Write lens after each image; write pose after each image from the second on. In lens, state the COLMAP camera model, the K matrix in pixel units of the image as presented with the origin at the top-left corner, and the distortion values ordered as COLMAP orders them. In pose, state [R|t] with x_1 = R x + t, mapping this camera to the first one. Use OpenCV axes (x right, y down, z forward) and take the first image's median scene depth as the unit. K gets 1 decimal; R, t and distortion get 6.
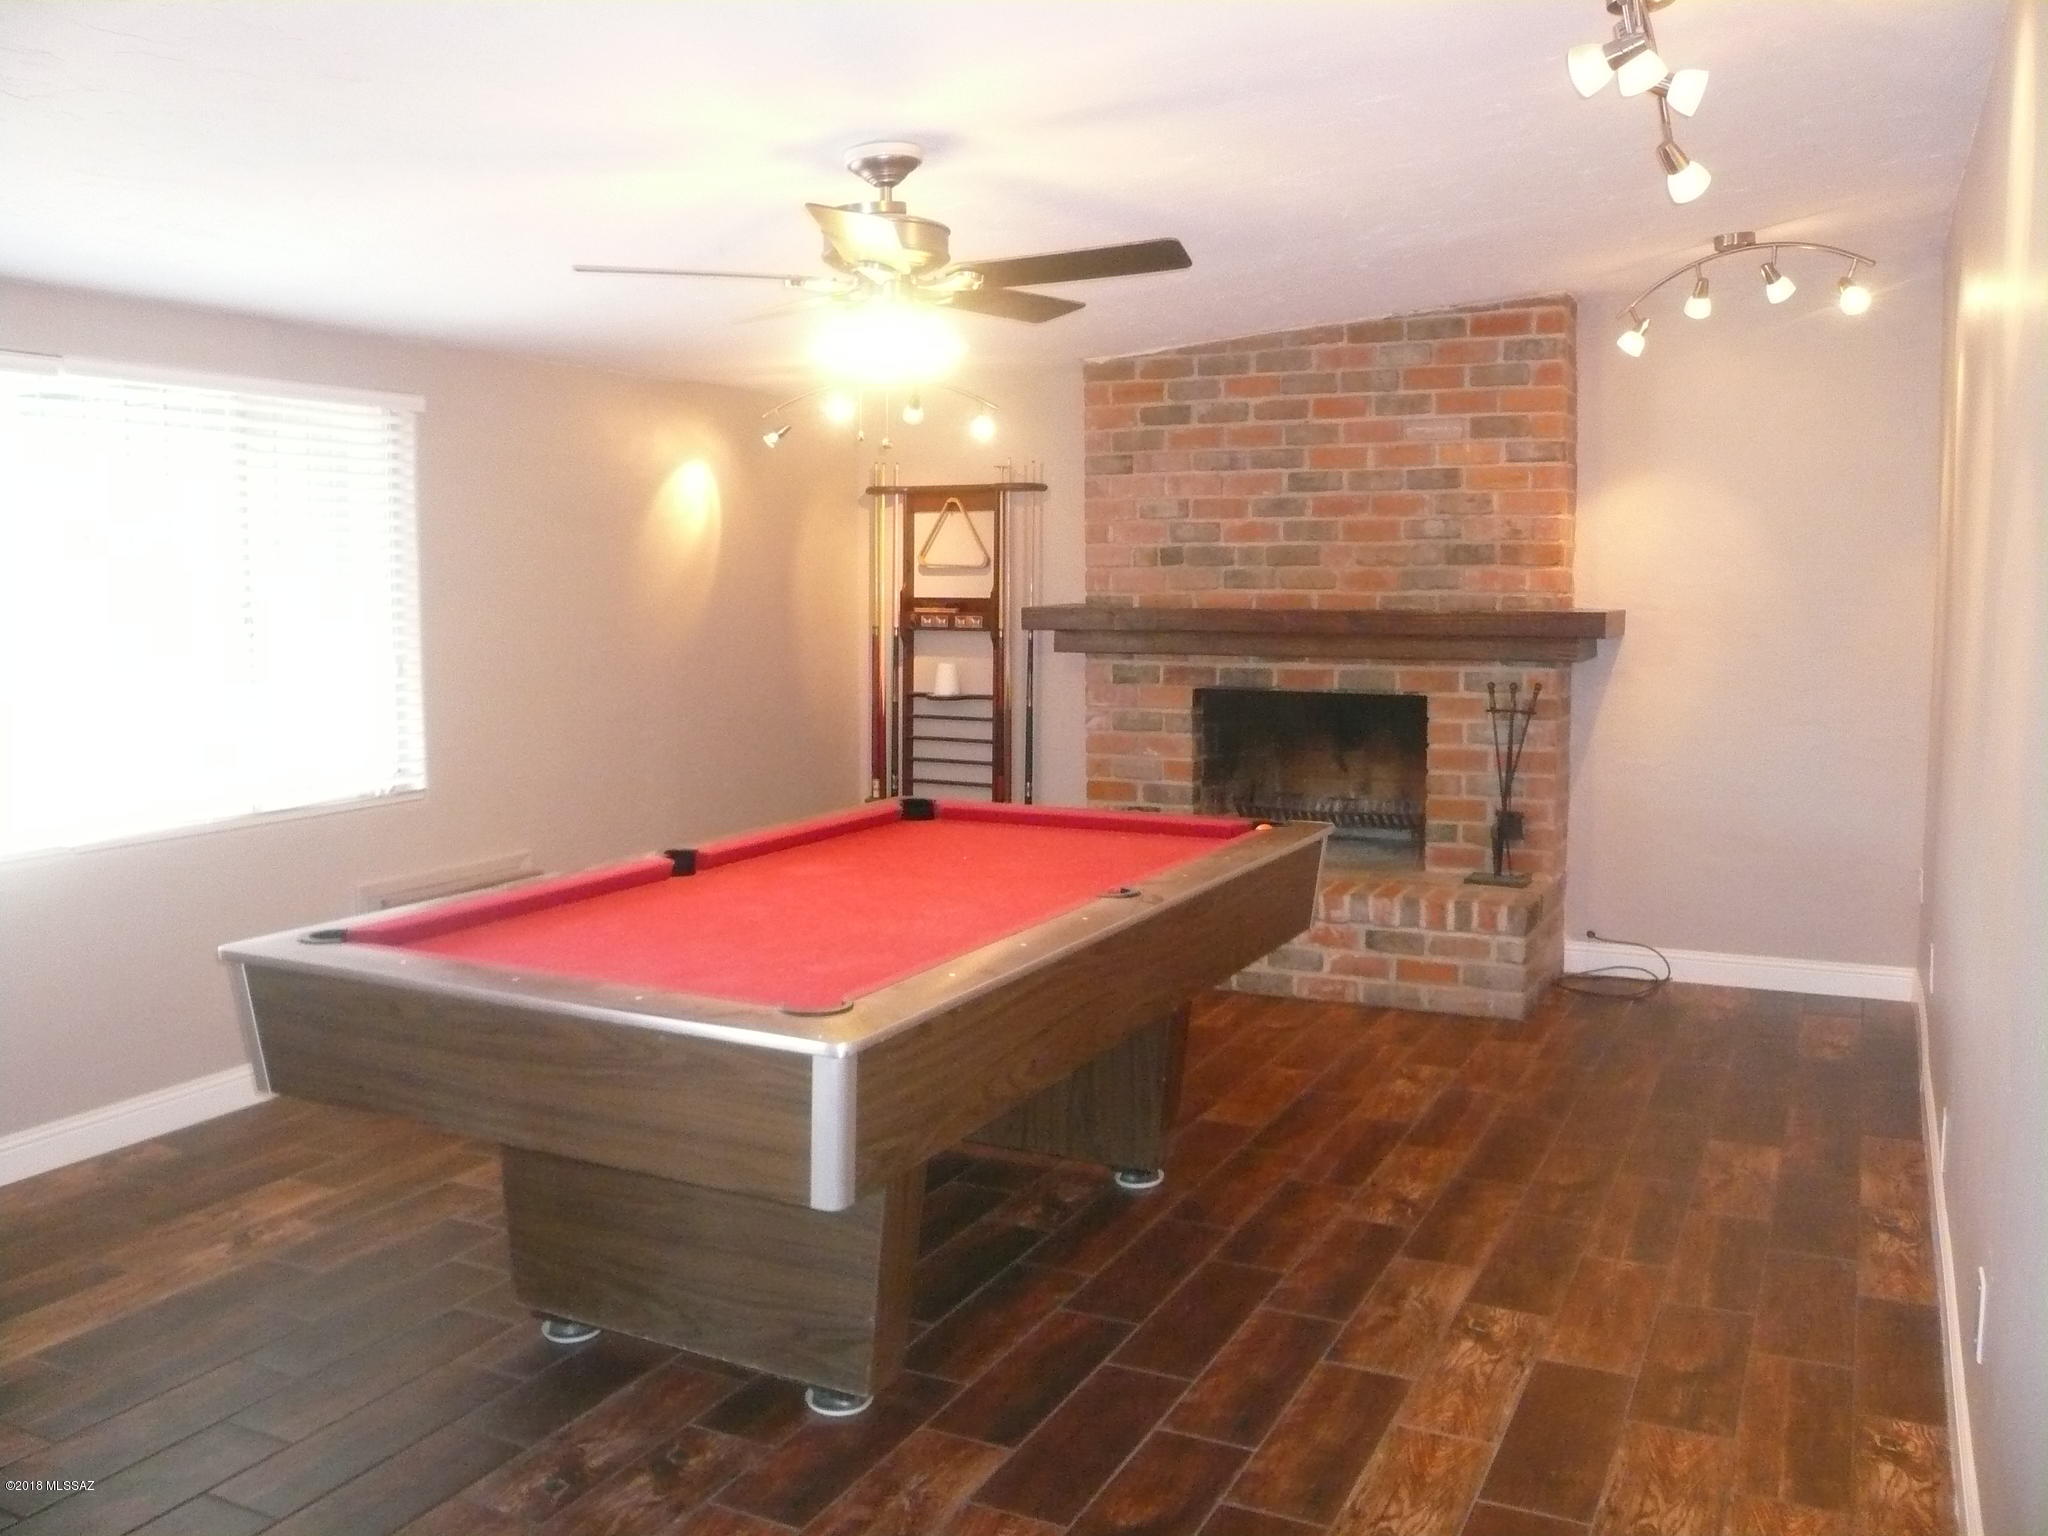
lens RADIAL K [[1742.8, 0, 1021.4], [0, 1742.8, 762.6], [0, 0, 1]] dist [-0.102377, 0.093527]
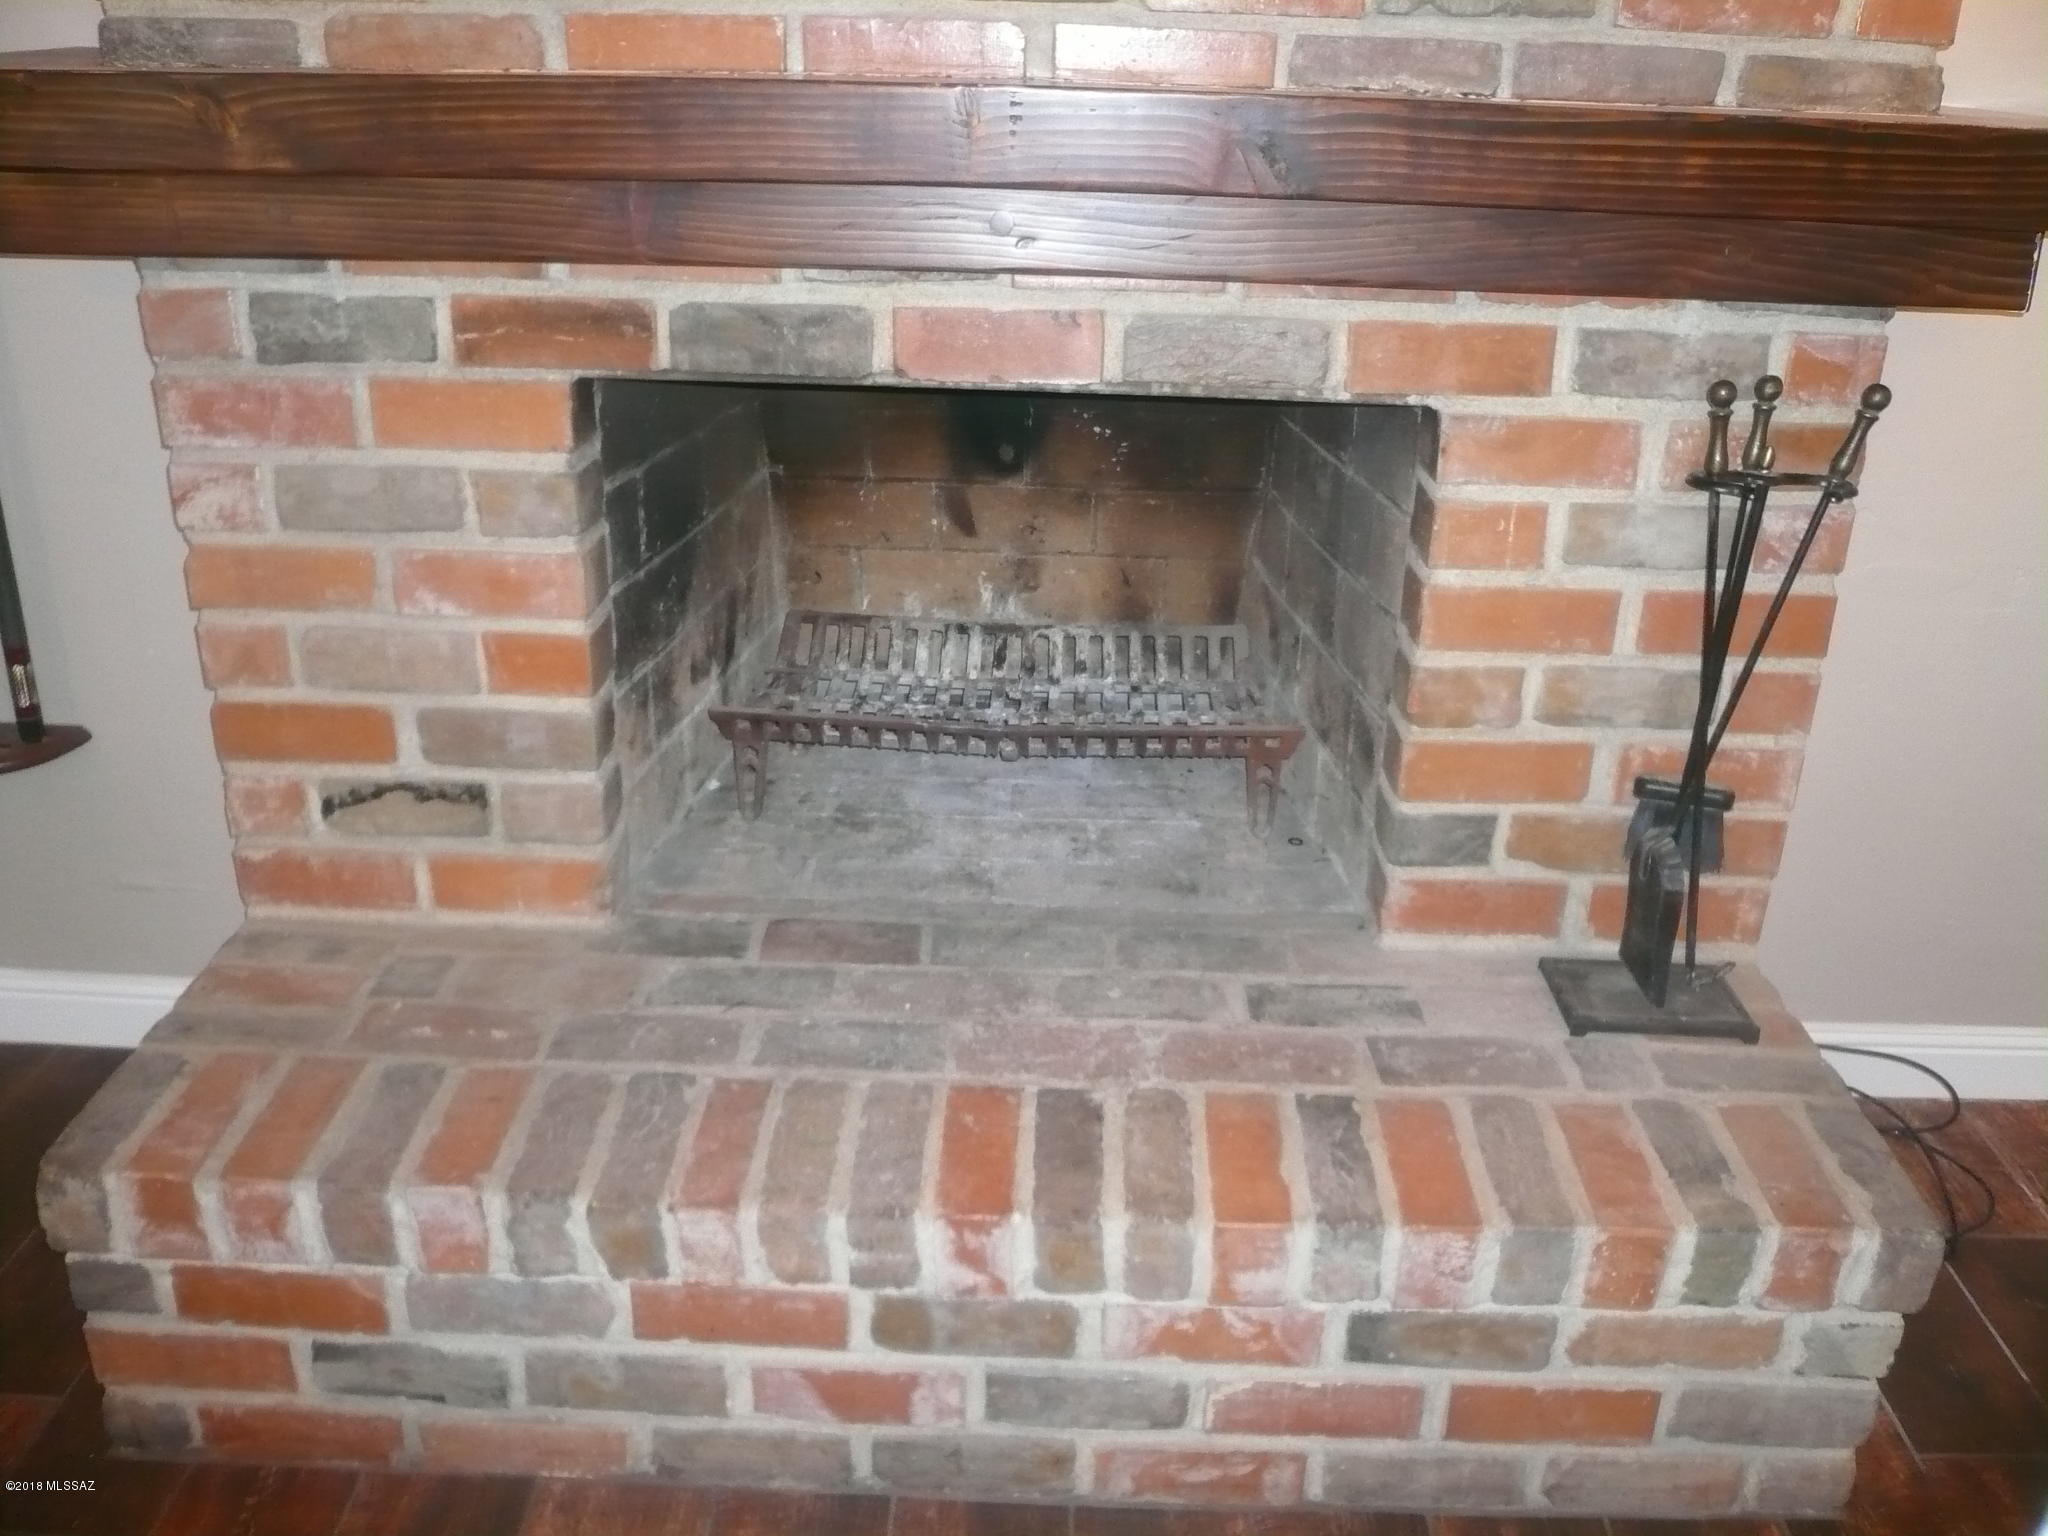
lens RADIAL K [[1742.8, 0, 1026.7], [0, 1742.8, 716.6], [0, 0, 1]] dist [-0.102377, 0.093527]
pose [[0.901562, -0.141754, 0.408769, 0.048495], [0.018594, 0.956624, 0.290732, -0.074894], [-0.432250, -0.254512, 0.865091, 0.774801]]
